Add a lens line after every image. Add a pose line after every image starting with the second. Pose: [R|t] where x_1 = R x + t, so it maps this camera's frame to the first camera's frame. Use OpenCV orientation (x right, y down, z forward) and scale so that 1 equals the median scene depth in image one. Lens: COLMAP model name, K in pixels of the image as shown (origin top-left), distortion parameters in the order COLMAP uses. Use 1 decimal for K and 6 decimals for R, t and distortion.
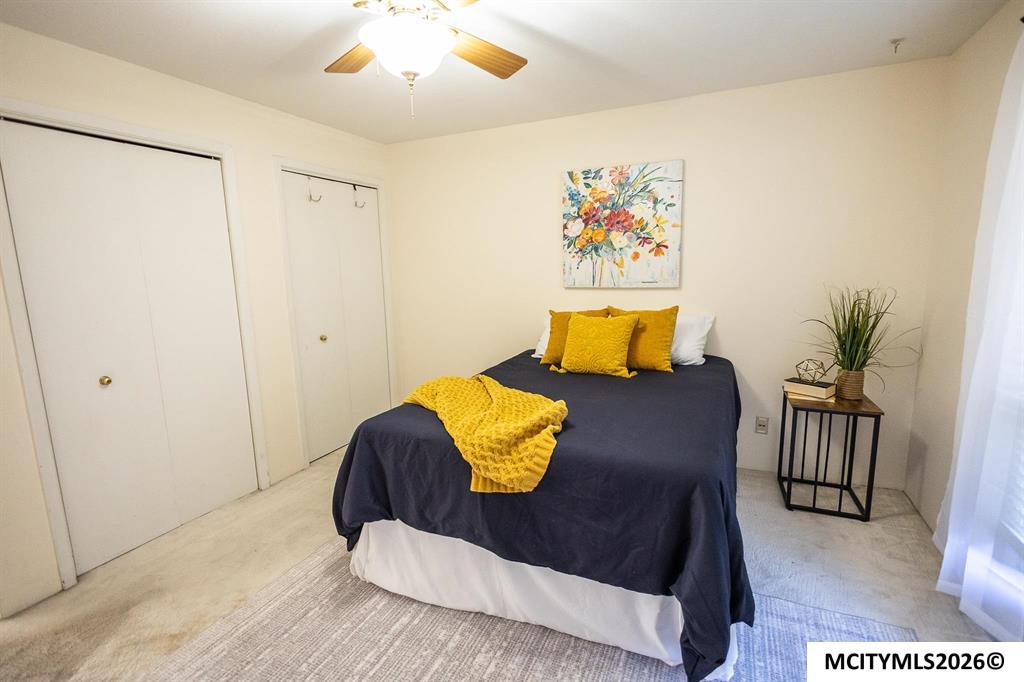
lens RADIAL K [[470.0, 0, 514.7], [0, 470.0, 338.3], [0, 0, 1]] dist [0.004516, 0.000280]
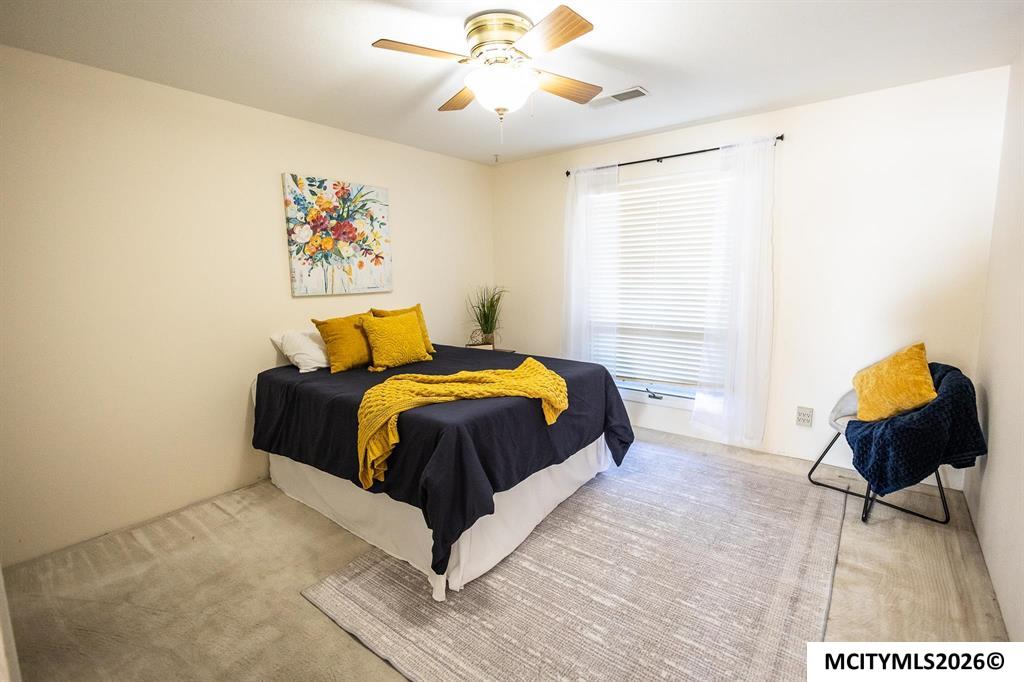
lens RADIAL K [[470.0, 0, 516.4], [0, 470.0, 343.4], [0, 0, 1]] dist [0.004516, 0.000280]
pose [[0.229779, -0.128579, 0.964712, -0.755452], [0.164562, 0.982095, 0.091699, -0.031030], [-0.959229, 0.137684, 0.246824, 0.382032]]
